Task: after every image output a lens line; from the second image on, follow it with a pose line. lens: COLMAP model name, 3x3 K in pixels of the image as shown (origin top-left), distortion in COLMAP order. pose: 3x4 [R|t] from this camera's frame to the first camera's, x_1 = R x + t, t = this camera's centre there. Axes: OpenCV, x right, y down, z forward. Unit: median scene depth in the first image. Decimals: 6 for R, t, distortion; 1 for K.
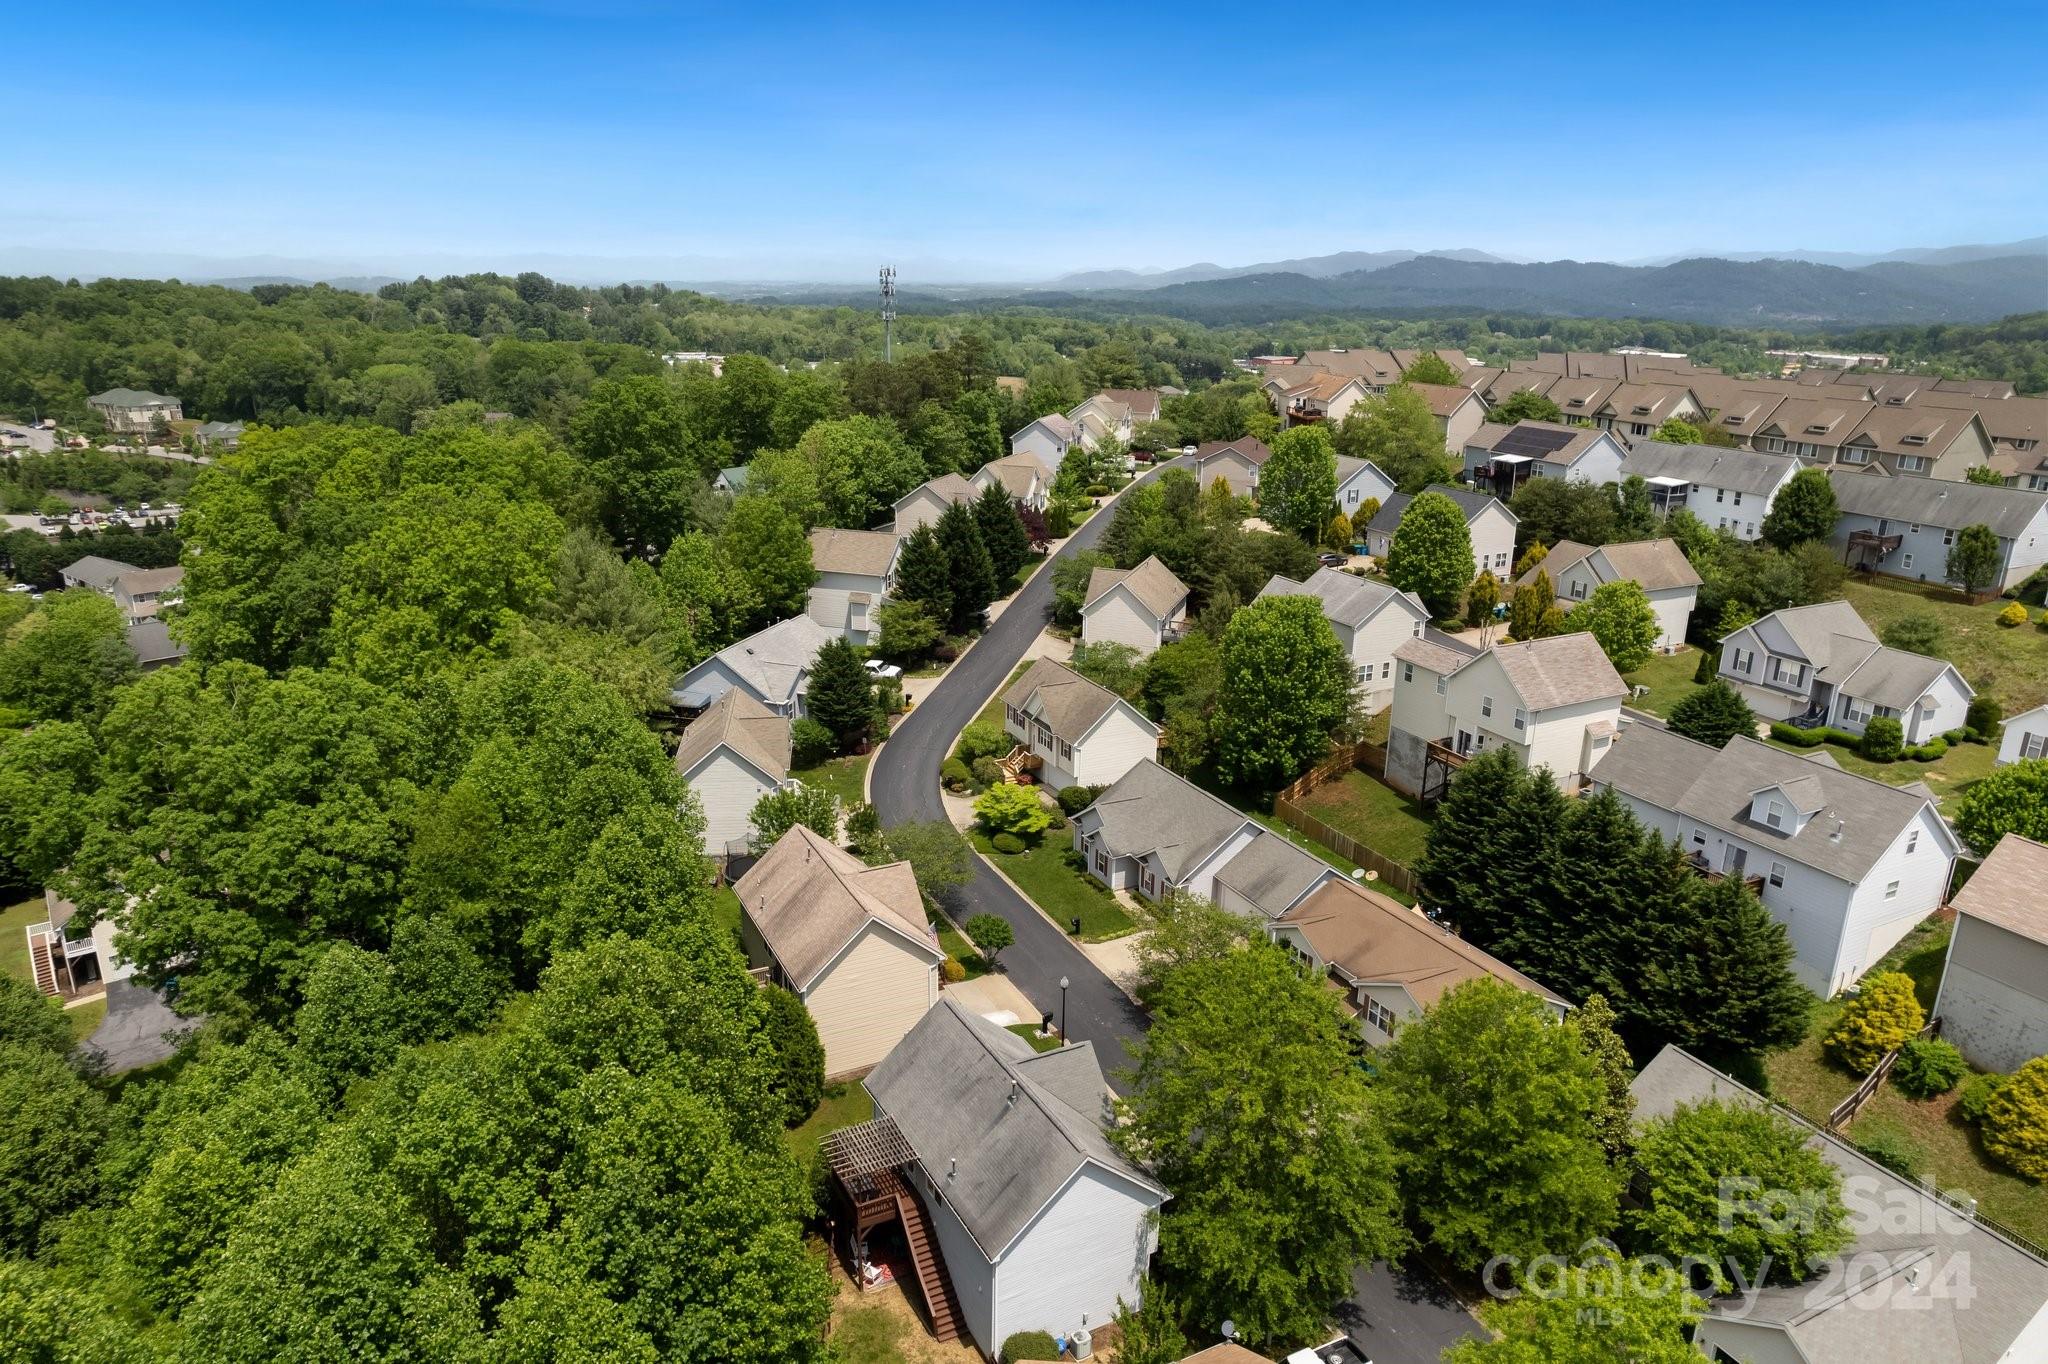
lens RADIAL K [[1316.0, 0, 1024.0], [0, 1316.0, 682.0], [0, 0, 1]] dist [-0.071793, 0.070012]
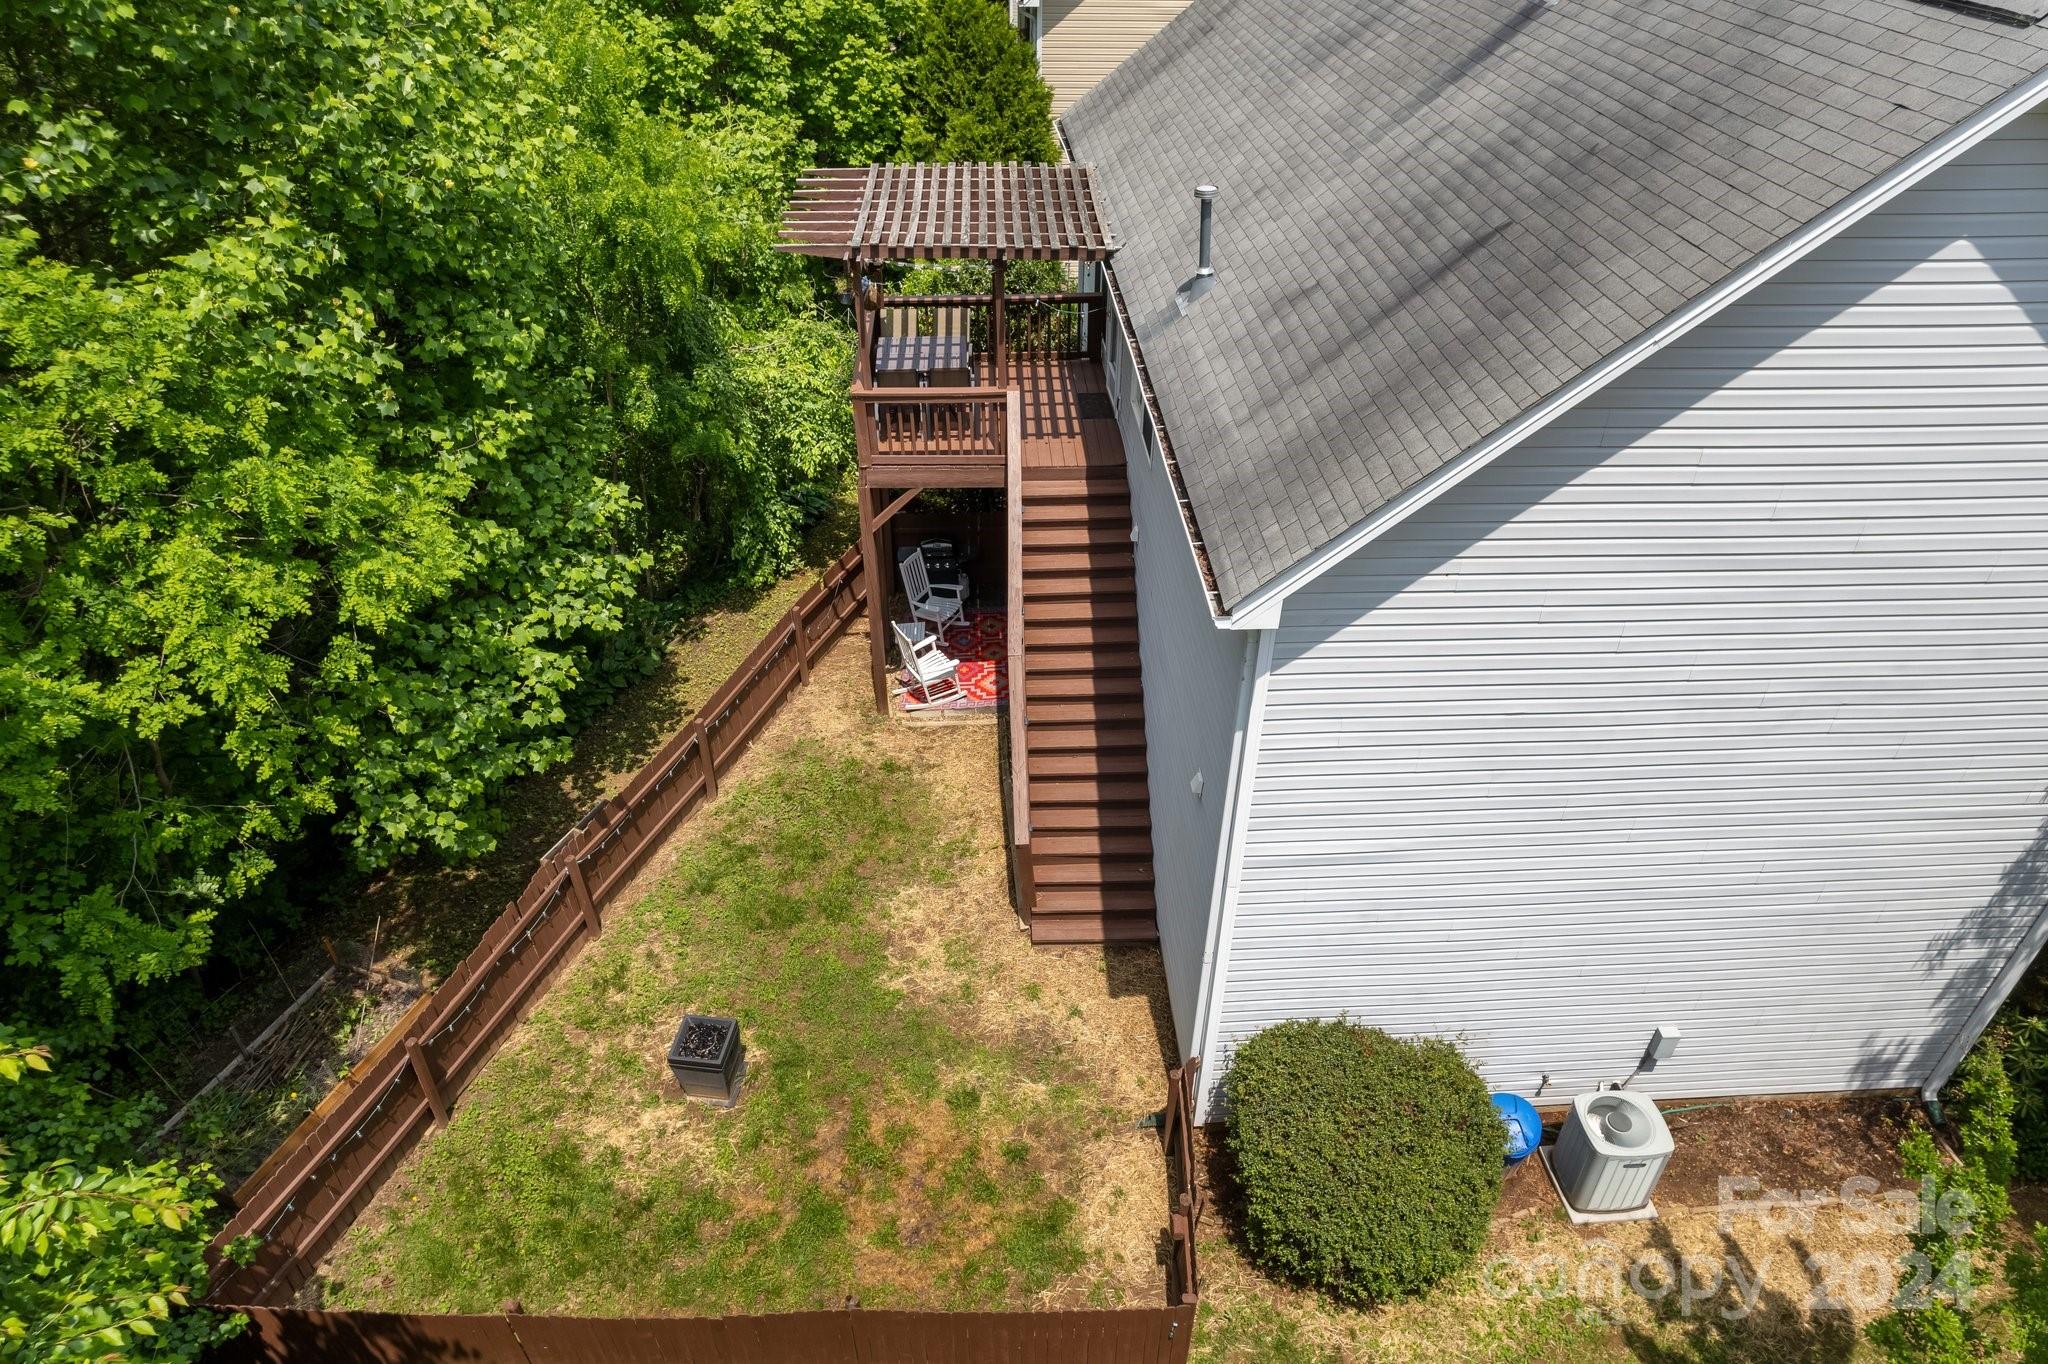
lens RADIAL K [[1316.0, 0, 1024.0], [0, 1316.0, 682.0], [0, 0, 1]] dist [-0.071793, 0.070012]
pose [[0.907486, 0.244222, -0.341796, 0.004184], [-0.121753, 0.931628, 0.342412, 0.161429], [0.402051, -0.269119, 0.875174, 0.340908]]
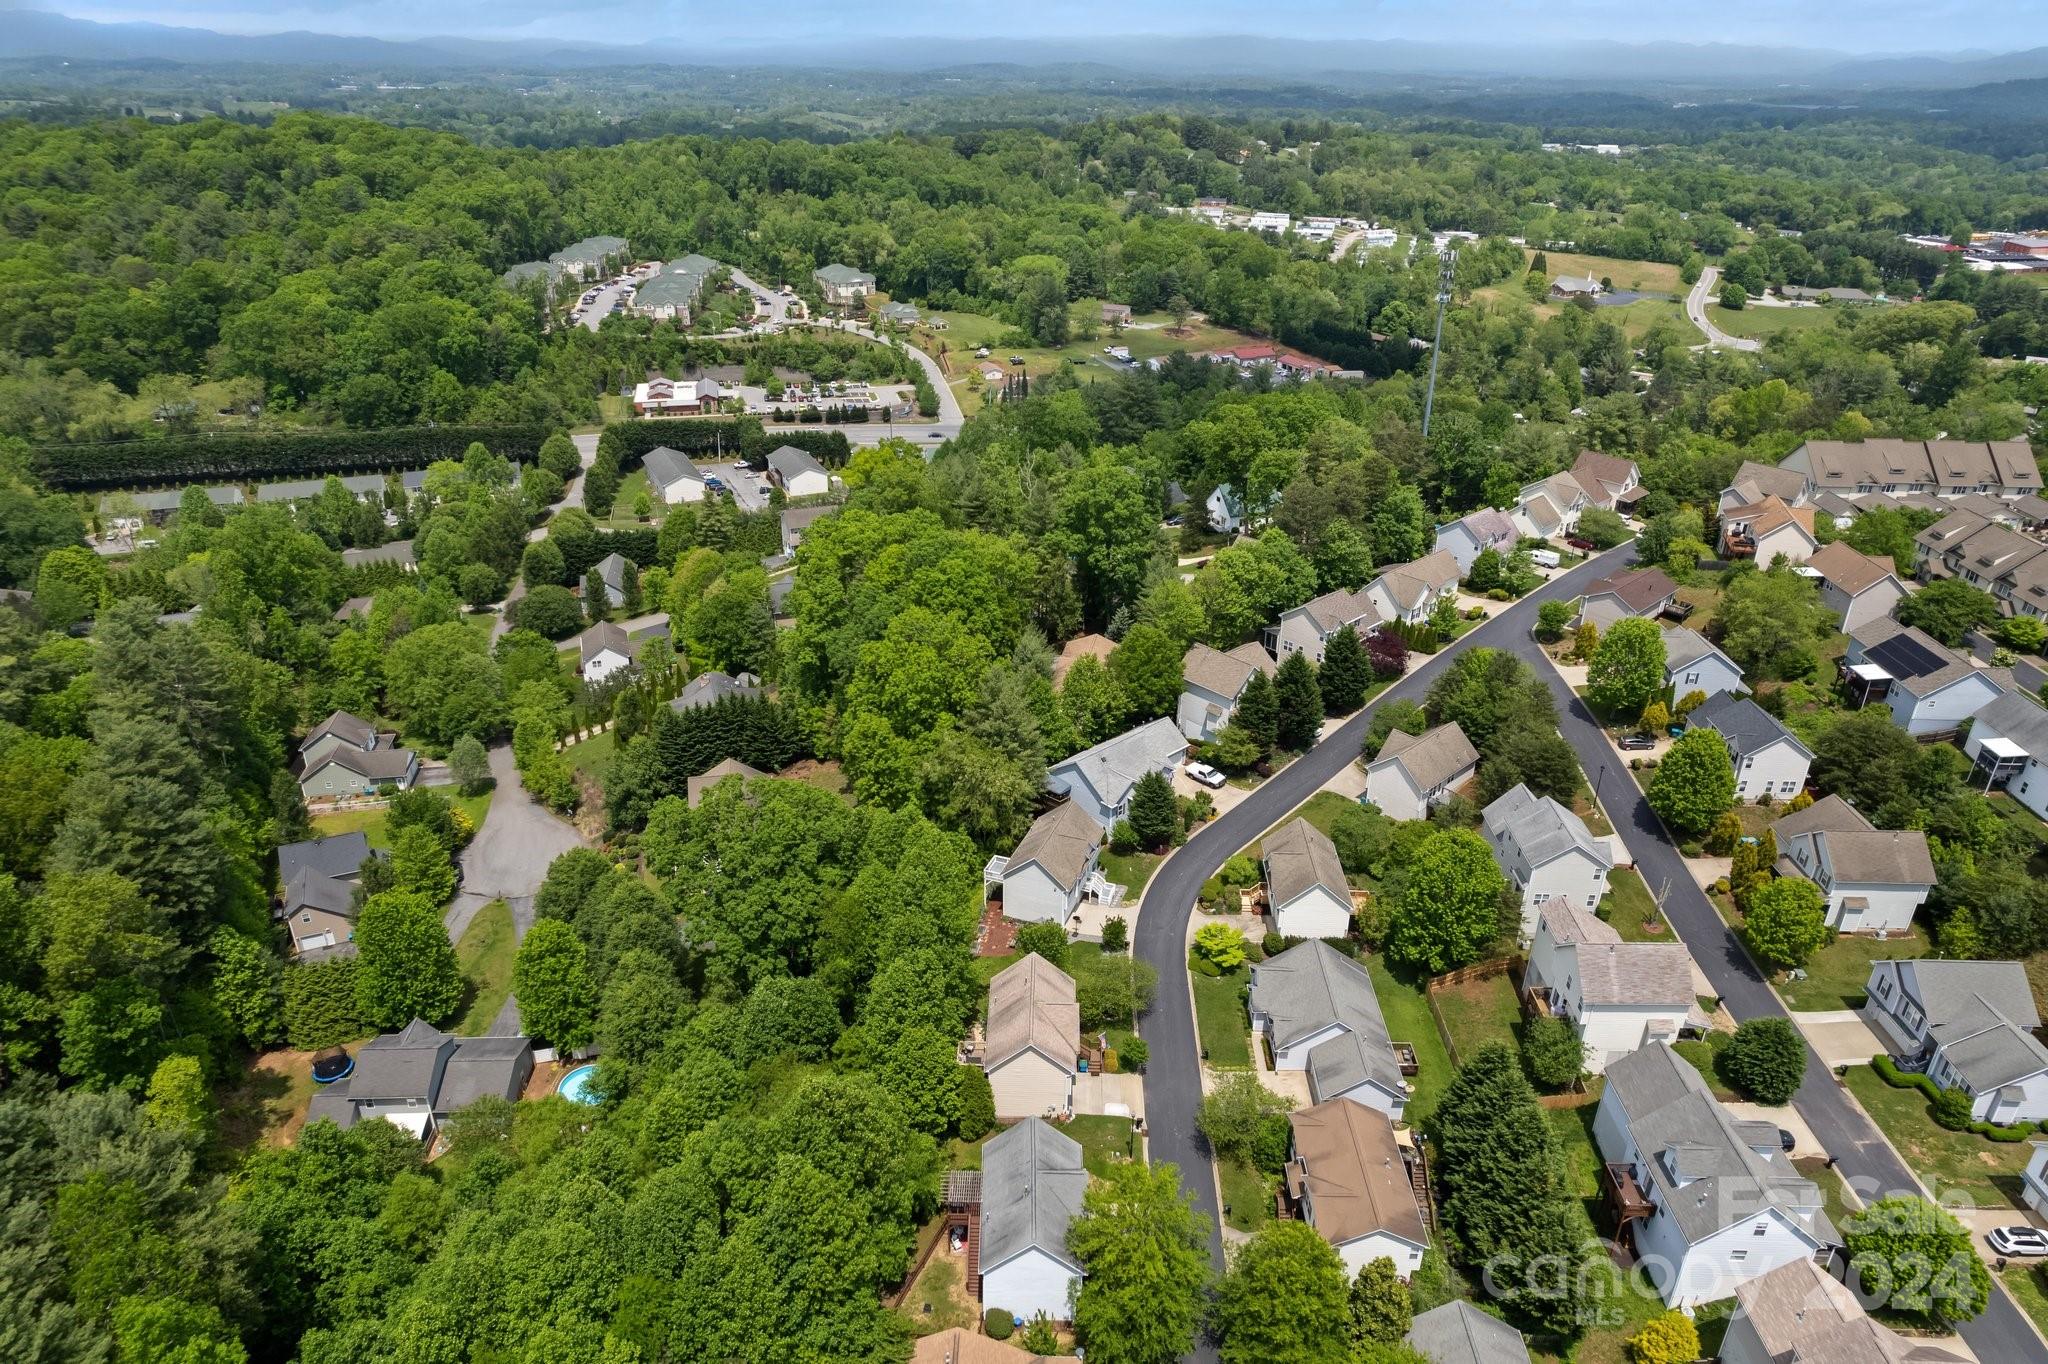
lens RADIAL K [[1316.0, 0, 1024.0], [0, 1316.0, 682.0], [0, 0, 1]] dist [-0.071793, 0.070012]
pose [[0.881345, 0.204569, -0.425891, 0.285475], [-0.139024, 0.973785, 0.180042, -0.330081], [0.451557, -0.099470, 0.886680, -0.266742]]
